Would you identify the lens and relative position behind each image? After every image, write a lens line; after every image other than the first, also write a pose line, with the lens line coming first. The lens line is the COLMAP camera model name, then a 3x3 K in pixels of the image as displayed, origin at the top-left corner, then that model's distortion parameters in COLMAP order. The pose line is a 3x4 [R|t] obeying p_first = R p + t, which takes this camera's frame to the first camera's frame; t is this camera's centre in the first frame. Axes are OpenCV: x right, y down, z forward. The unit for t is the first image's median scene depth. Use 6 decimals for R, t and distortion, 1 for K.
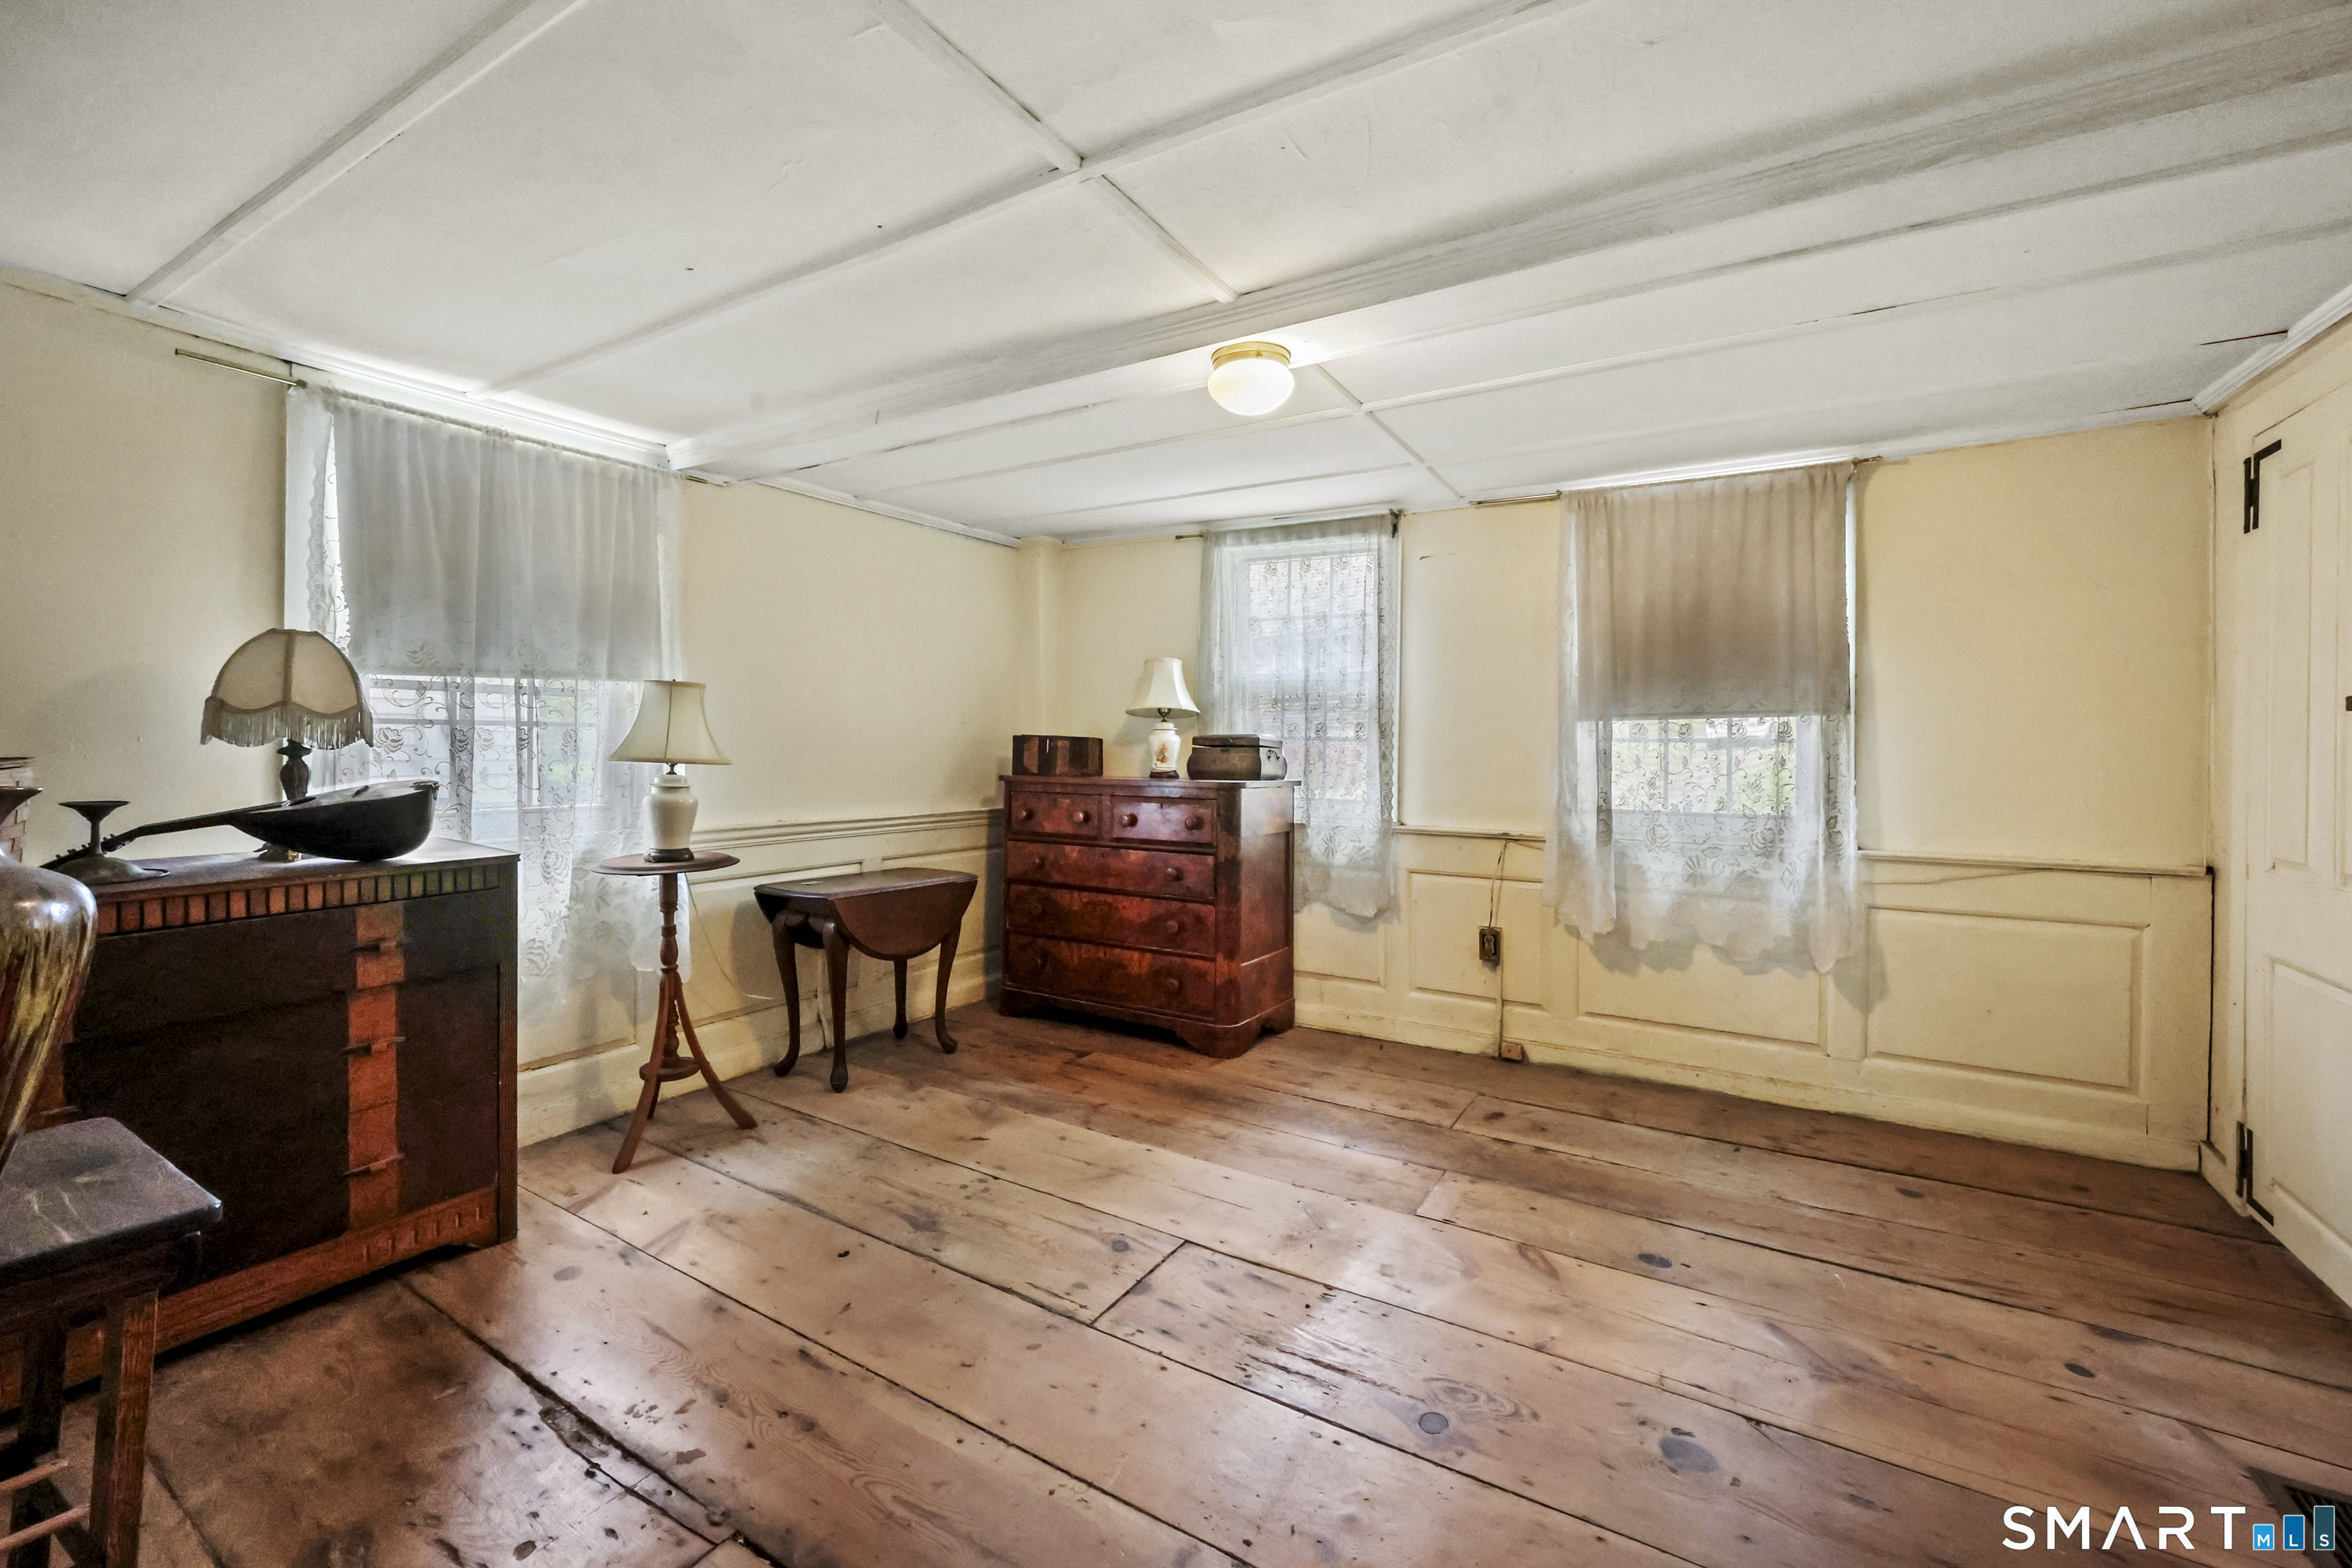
lens RADIAL K [[912.1, 0, 1215.8], [0, 912.1, 769.9], [0, 0, 1]] dist [0.003075, 0.000320]
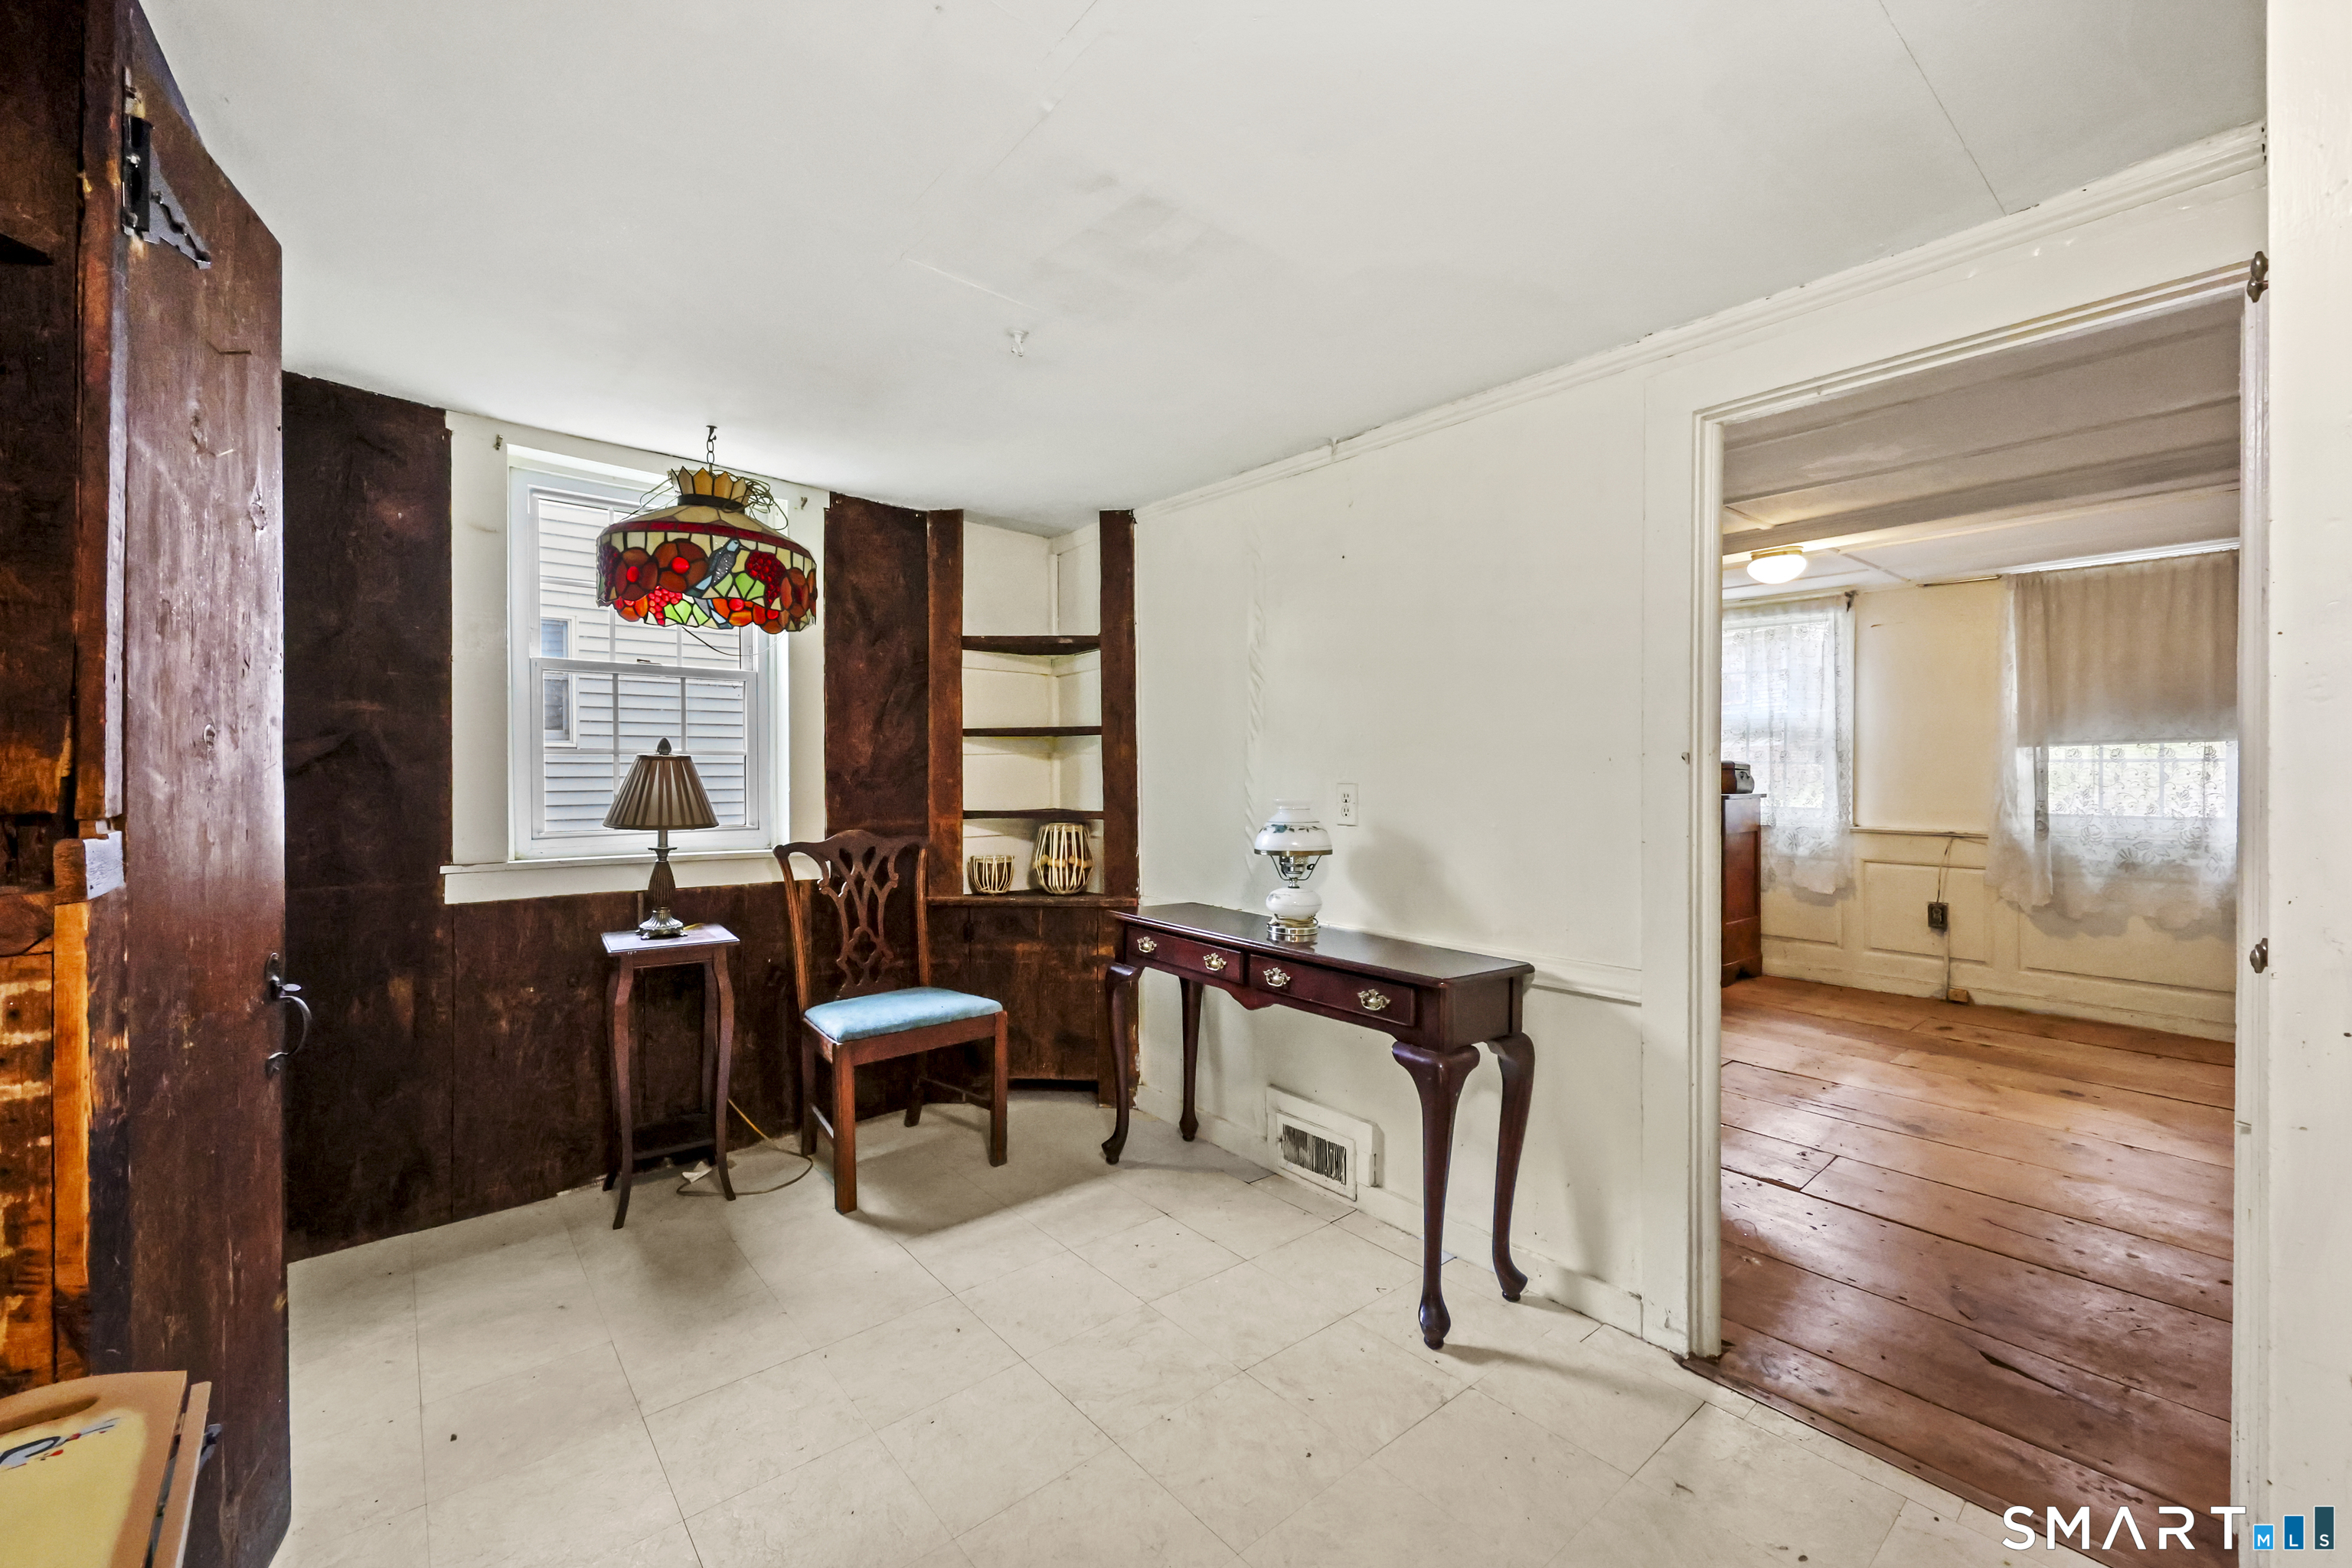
lens RADIAL K [[956.4, 0, 1198.5], [0, 956.4, 788.3], [0, 0, 1]] dist [0.004487, 0.000274]
pose [[0.940405, -0.008799, -0.339942, -0.253321], [0.010711, 0.999936, 0.003747, -0.011912], [0.339888, -0.007164, 0.940439, -0.730652]]
